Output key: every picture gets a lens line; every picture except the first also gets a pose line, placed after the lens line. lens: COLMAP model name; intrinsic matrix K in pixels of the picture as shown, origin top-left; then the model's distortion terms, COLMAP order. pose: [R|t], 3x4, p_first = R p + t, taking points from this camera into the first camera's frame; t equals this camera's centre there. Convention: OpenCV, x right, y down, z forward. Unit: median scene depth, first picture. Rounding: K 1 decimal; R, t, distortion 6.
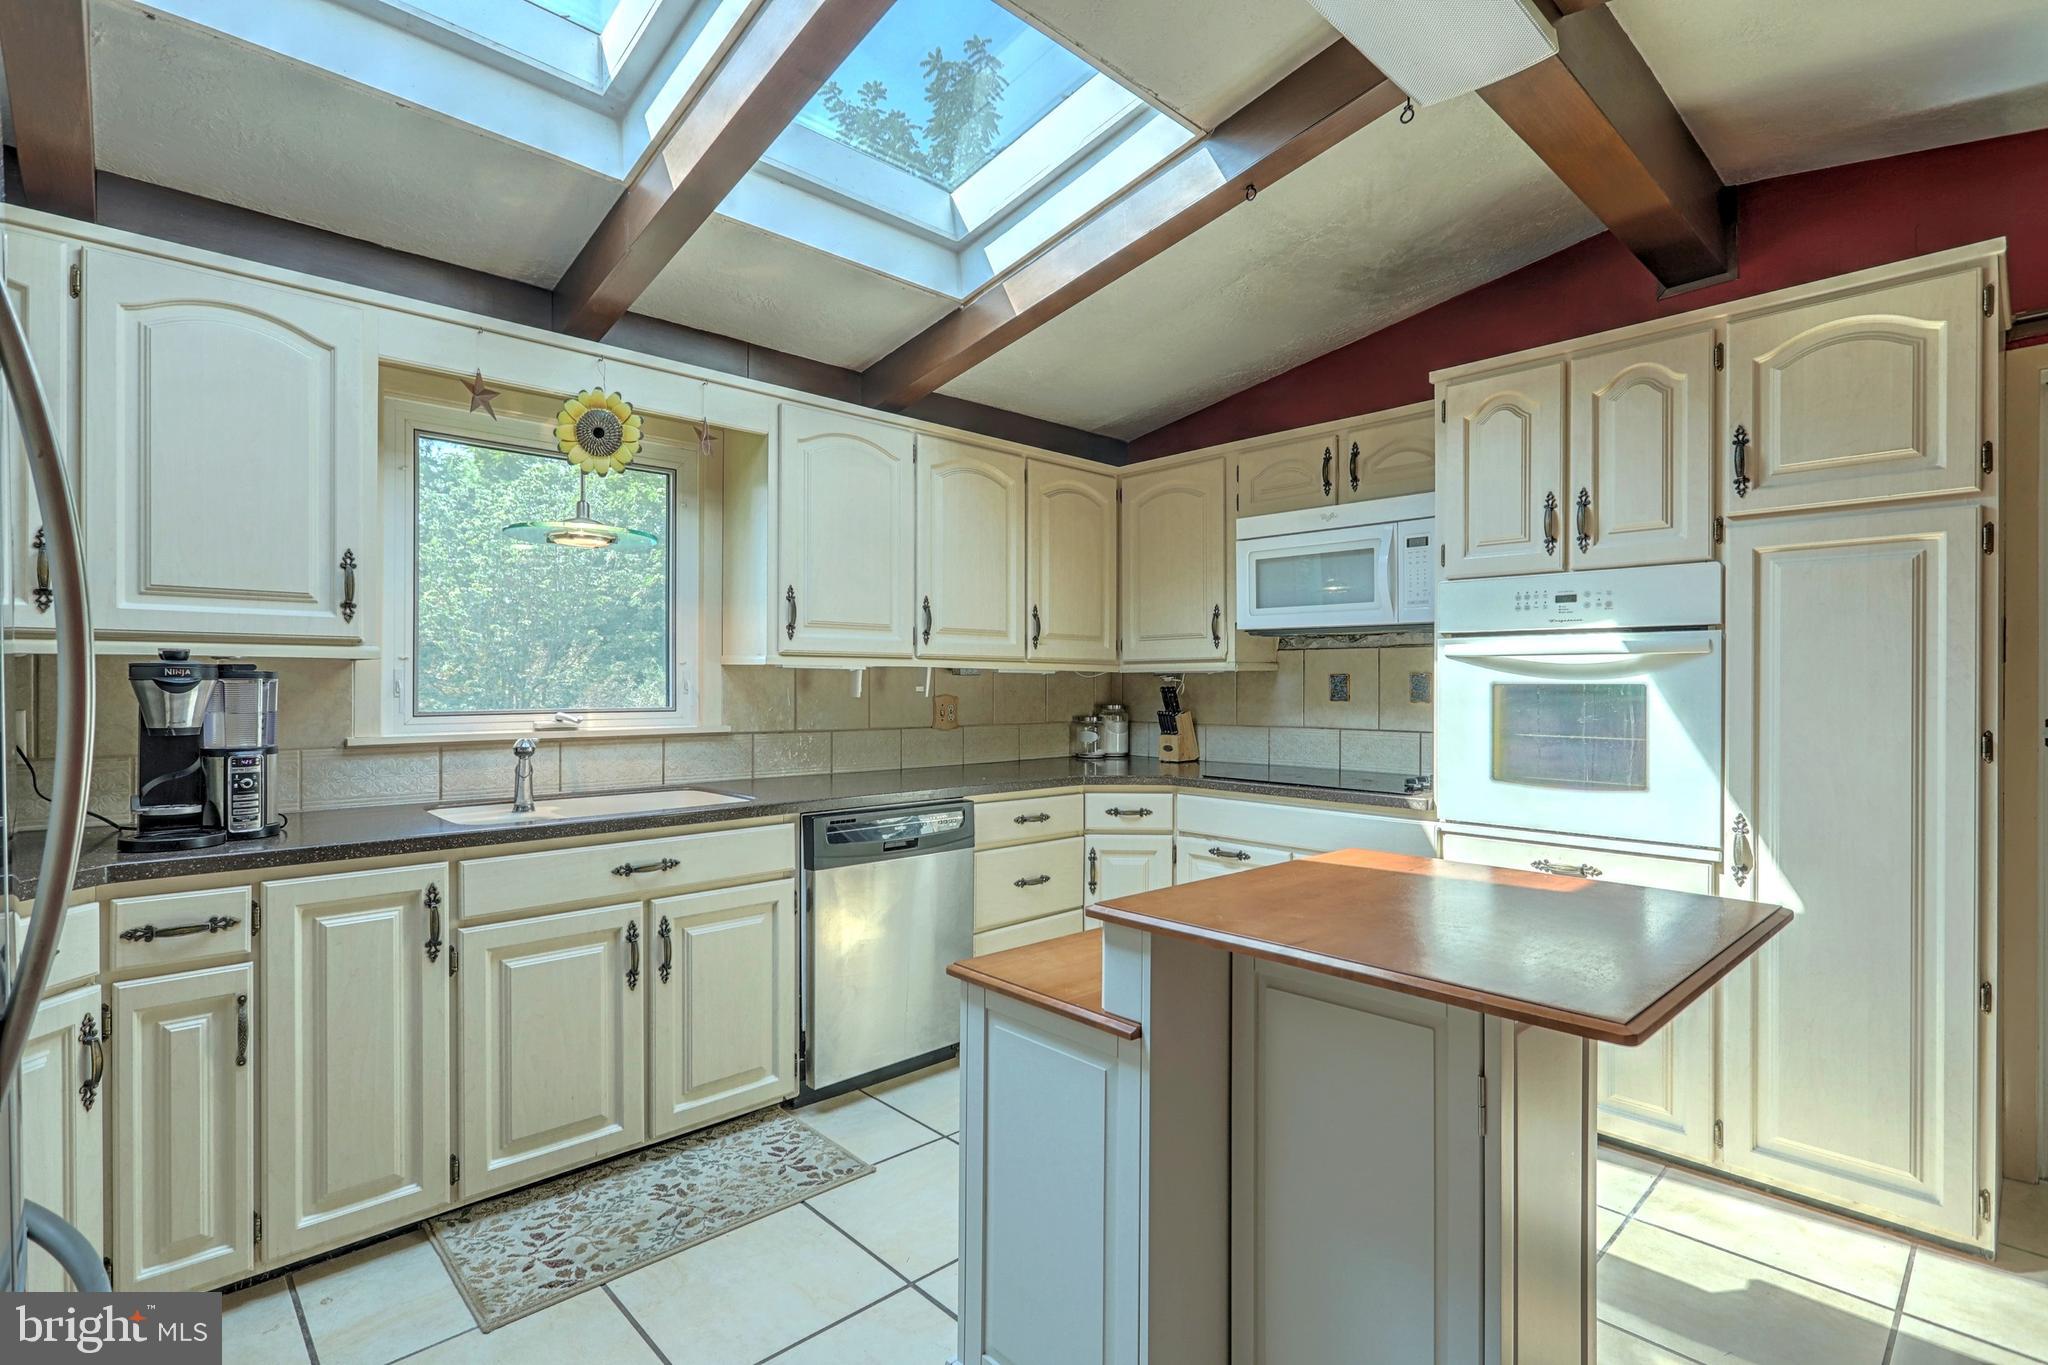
lens RADIAL K [[969.9, 0, 1028.0], [0, 969.9, 687.6], [0, 0, 1]] dist [-0.007934, 0.005009]
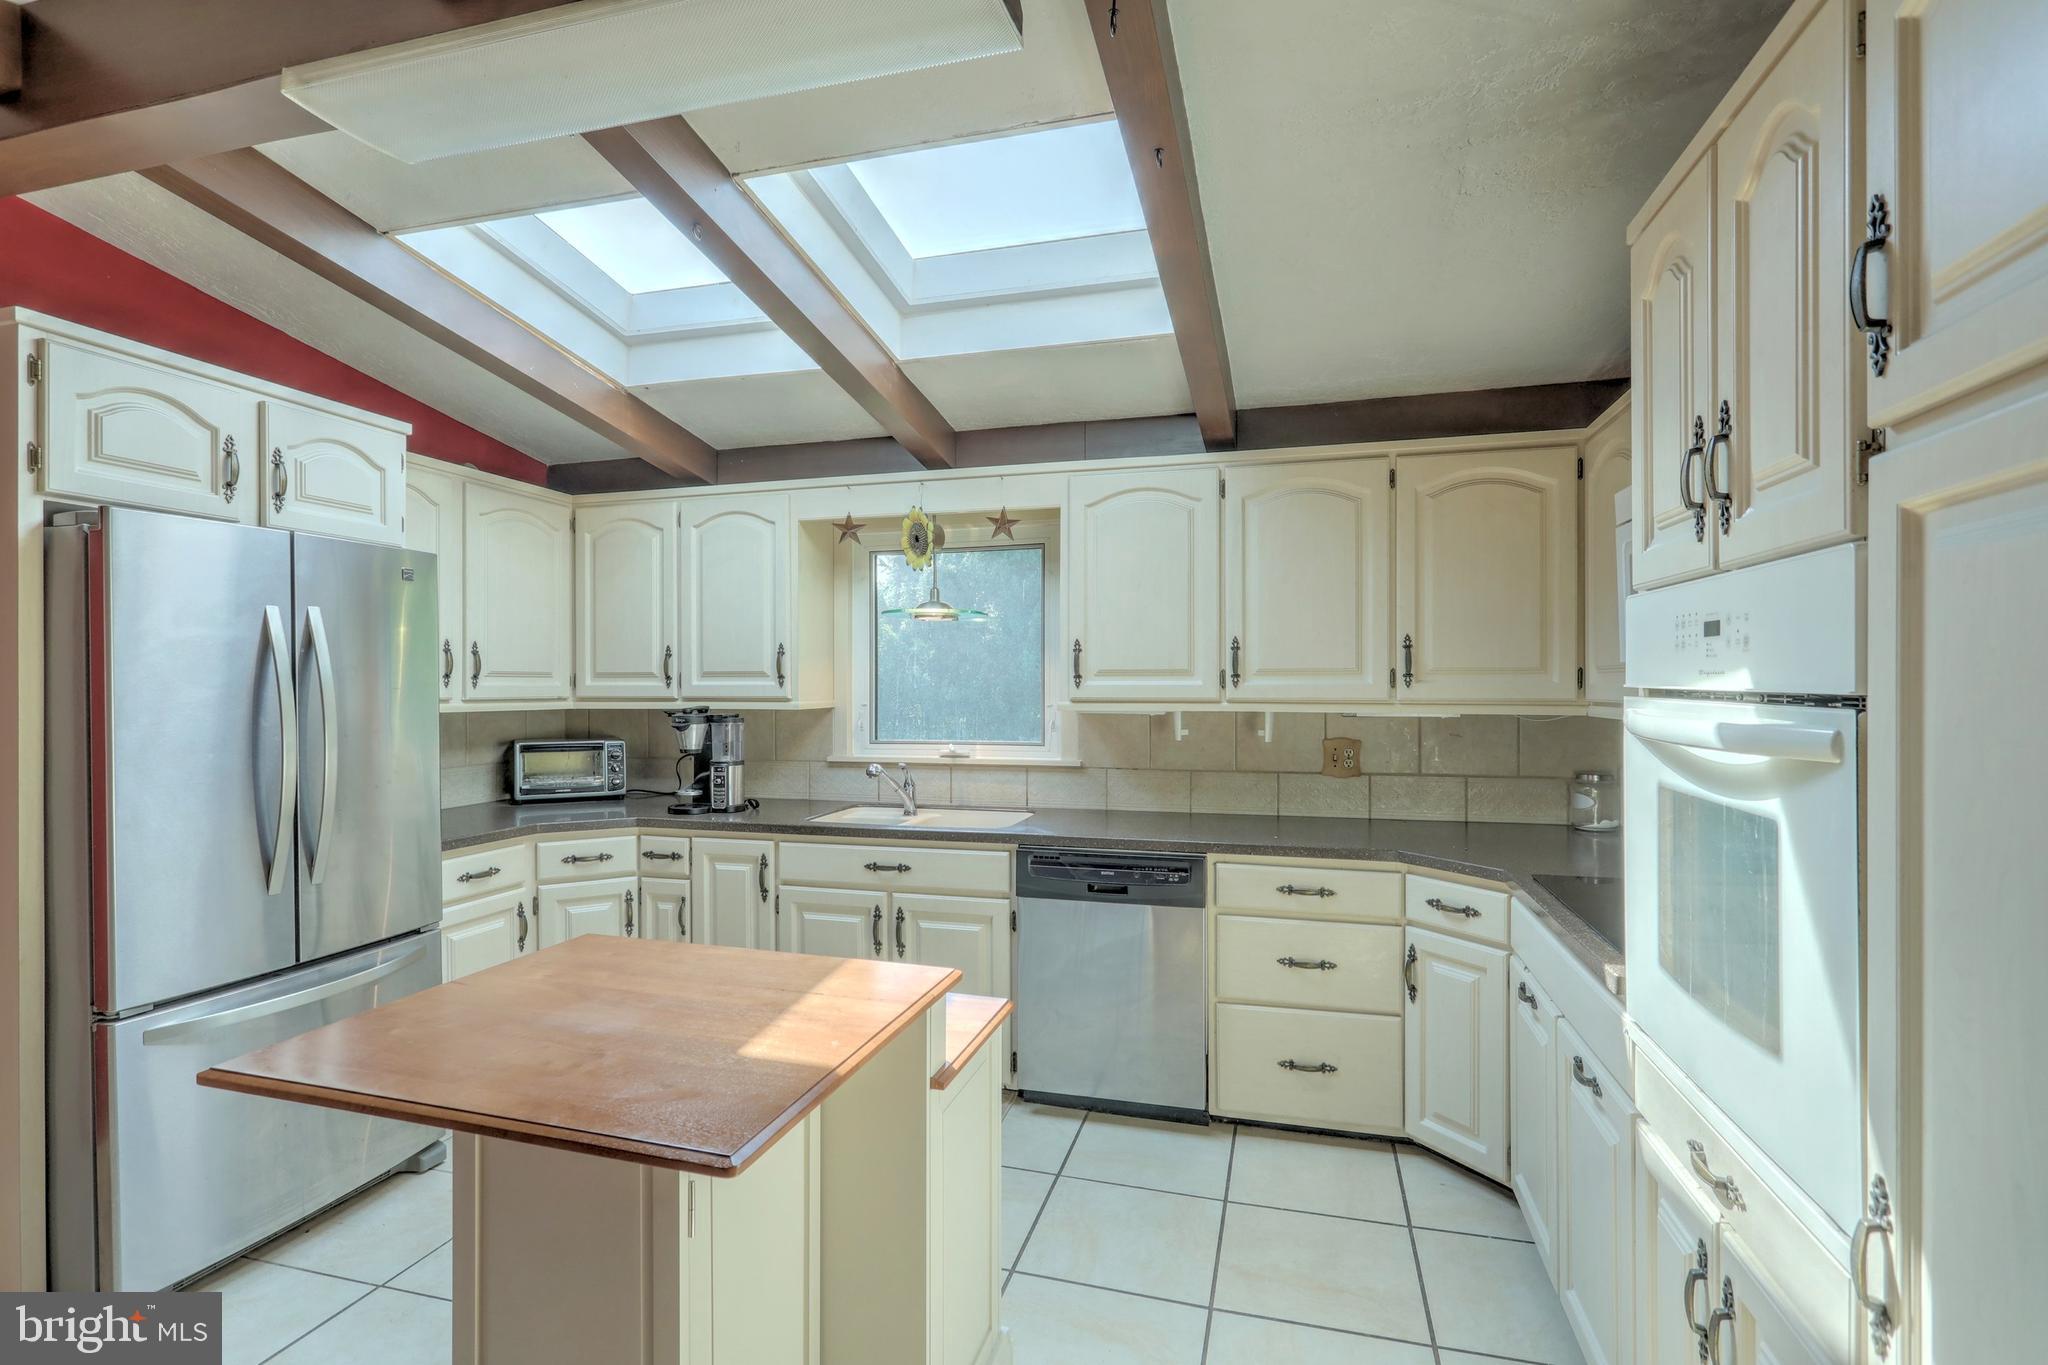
lens RADIAL K [[969.9, 0, 1014.0], [0, 969.9, 694.0], [0, 0, 1]] dist [-0.007934, 0.005009]
pose [[0.506009, 0.008044, -0.862491, 0.805923], [0.000701, 0.999952, 0.009737, -0.064041], [0.862528, -0.005532, 0.505979, 0.448693]]
